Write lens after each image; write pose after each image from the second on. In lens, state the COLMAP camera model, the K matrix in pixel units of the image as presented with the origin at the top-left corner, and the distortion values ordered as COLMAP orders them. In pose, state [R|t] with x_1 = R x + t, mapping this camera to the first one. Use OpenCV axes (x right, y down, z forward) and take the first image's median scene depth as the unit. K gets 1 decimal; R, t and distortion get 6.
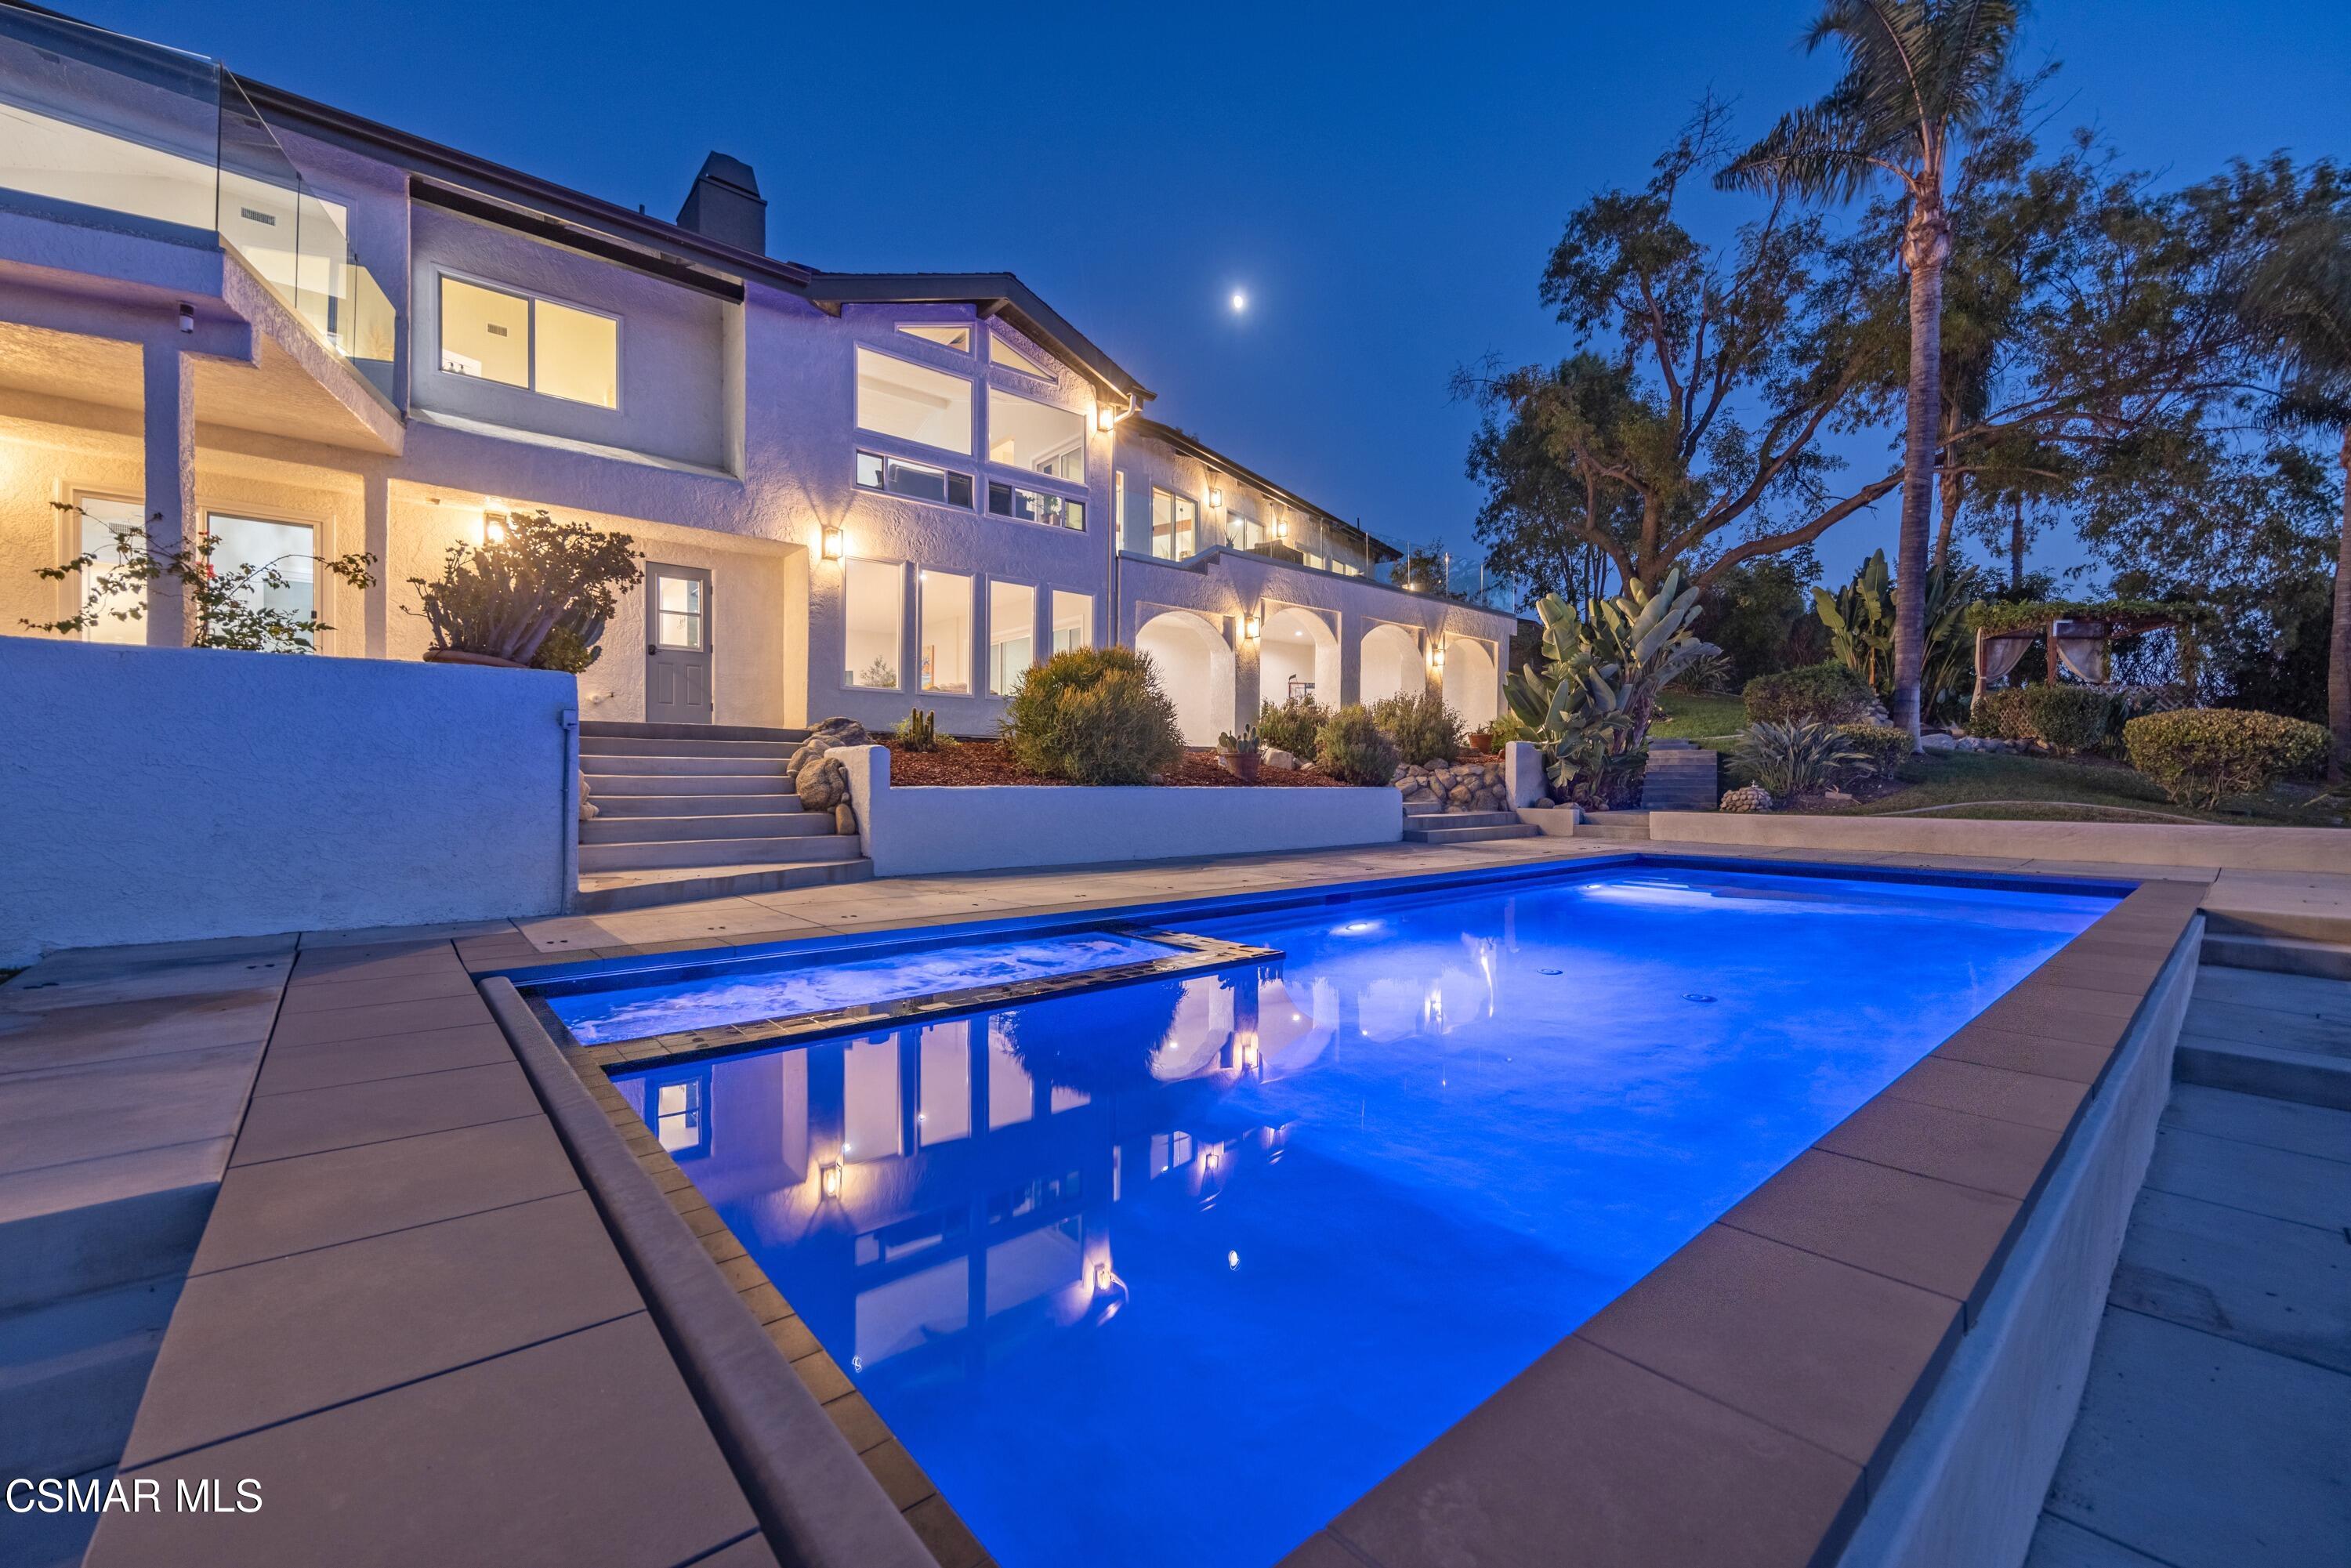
lens RADIAL K [[969.1, 0, 1165.0], [0, 969.1, 774.2], [0, 0, 1]] dist [0.001746, -0.000321]
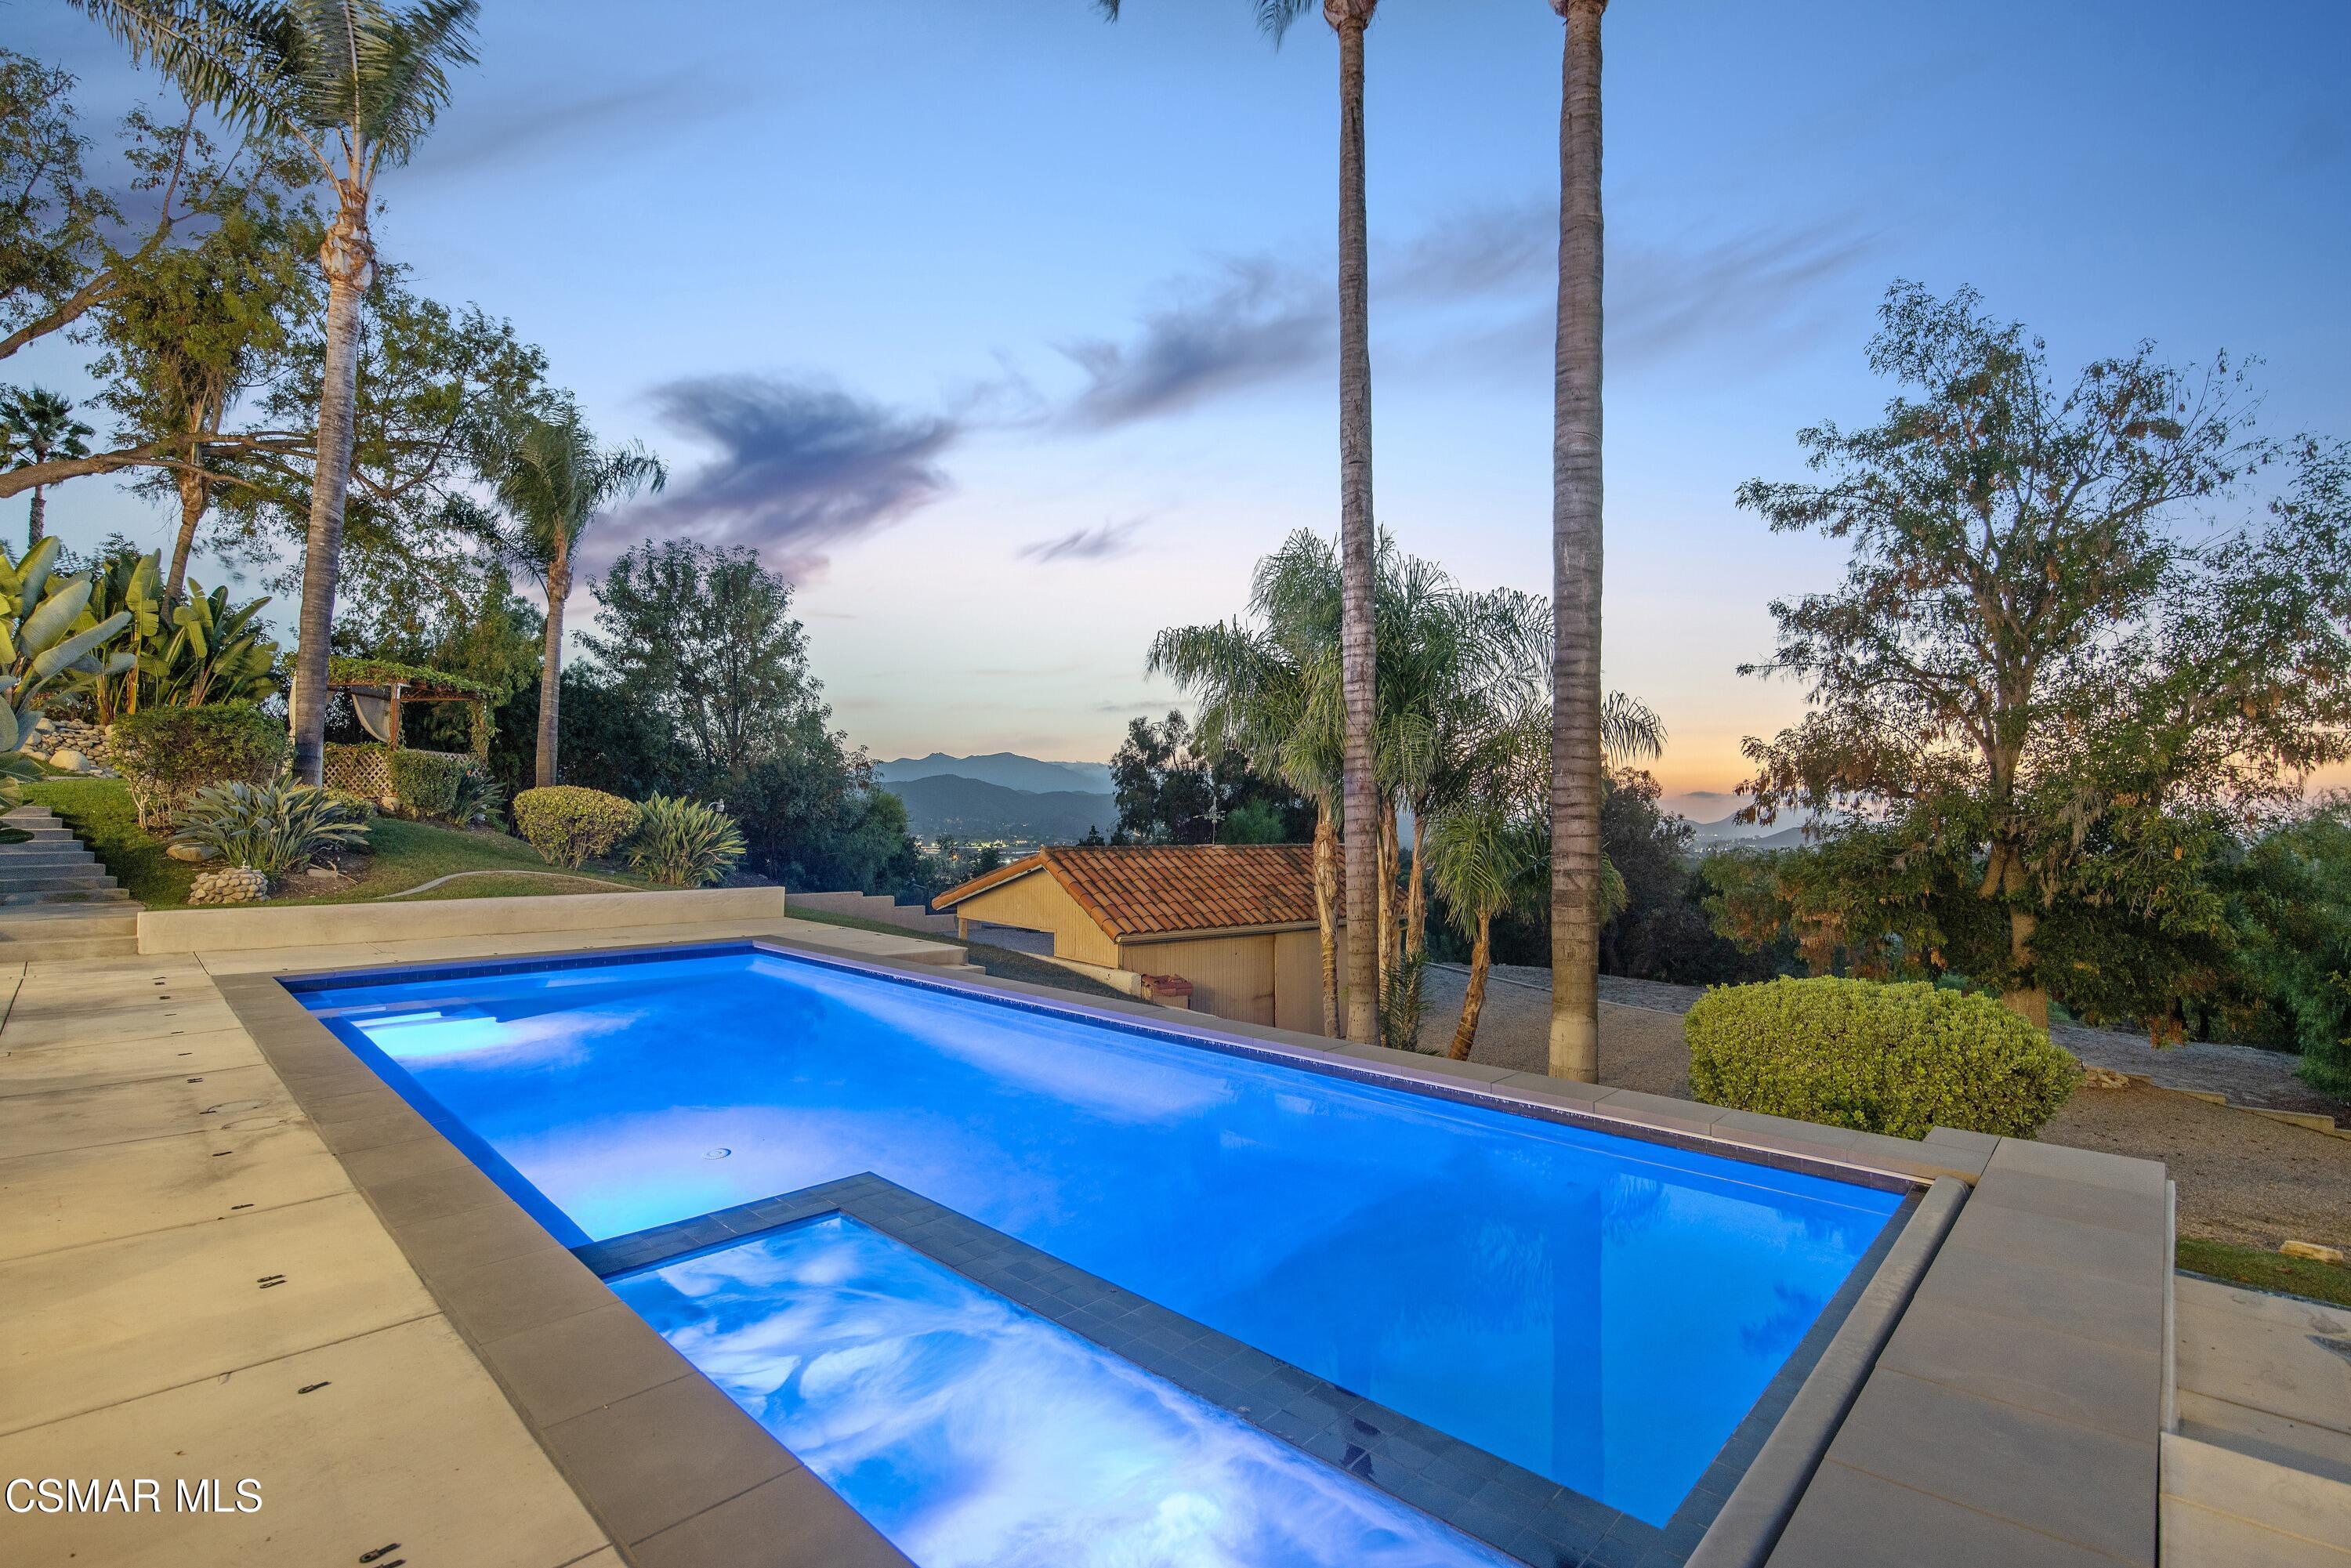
lens RADIAL K [[1055.7, 0, 1168.4], [0, 1055.7, 787.0], [0, 0, 1]] dist [-0.020677, 0.002469]
pose [[-0.101173, 0.024180, 0.994575, -0.301543], [-0.021531, 0.999417, -0.026488, -0.048704], [-0.994636, -0.024094, -0.100594, 0.397212]]
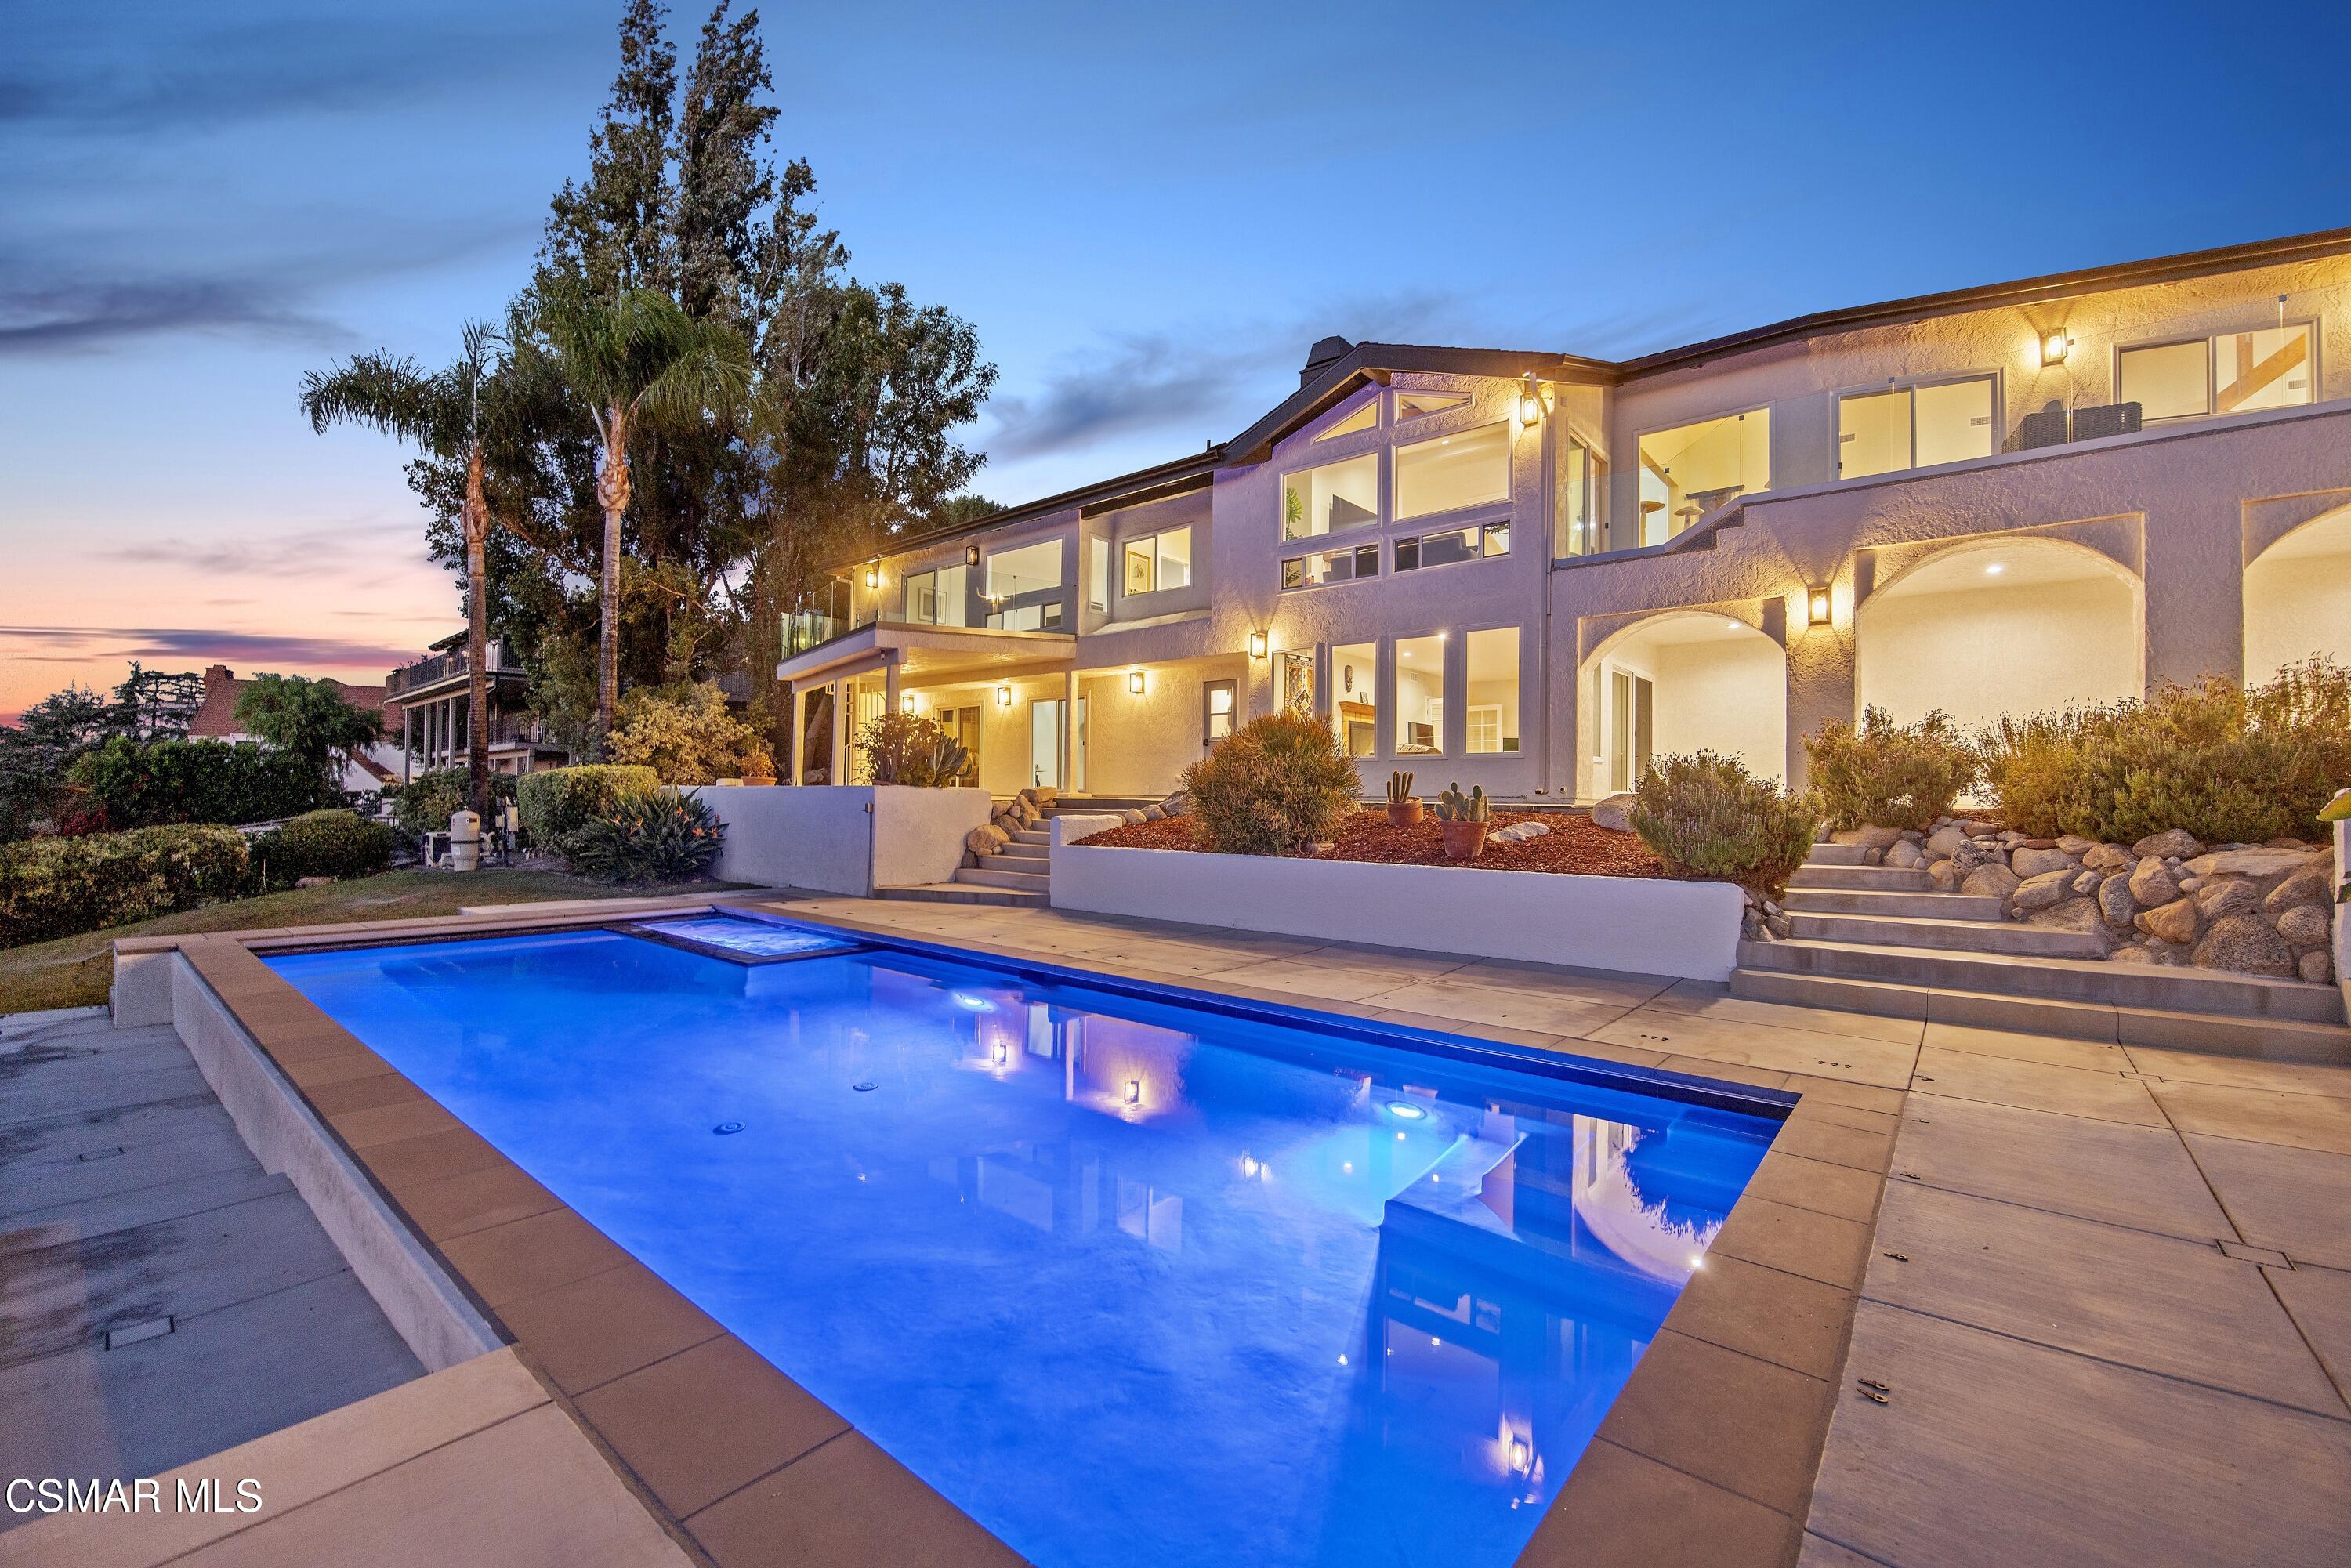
lens RADIAL K [[955.2, 0, 1166.0], [0, 955.2, 773.7], [0, 0, 1]] dist [-0.000783, 0.000170]
pose [[0.162723, -0.027944, -0.986276, 0.751369], [-0.001660, 0.999590, -0.028595, -0.034675], [0.986670, 0.006290, 0.162610, 0.614695]]
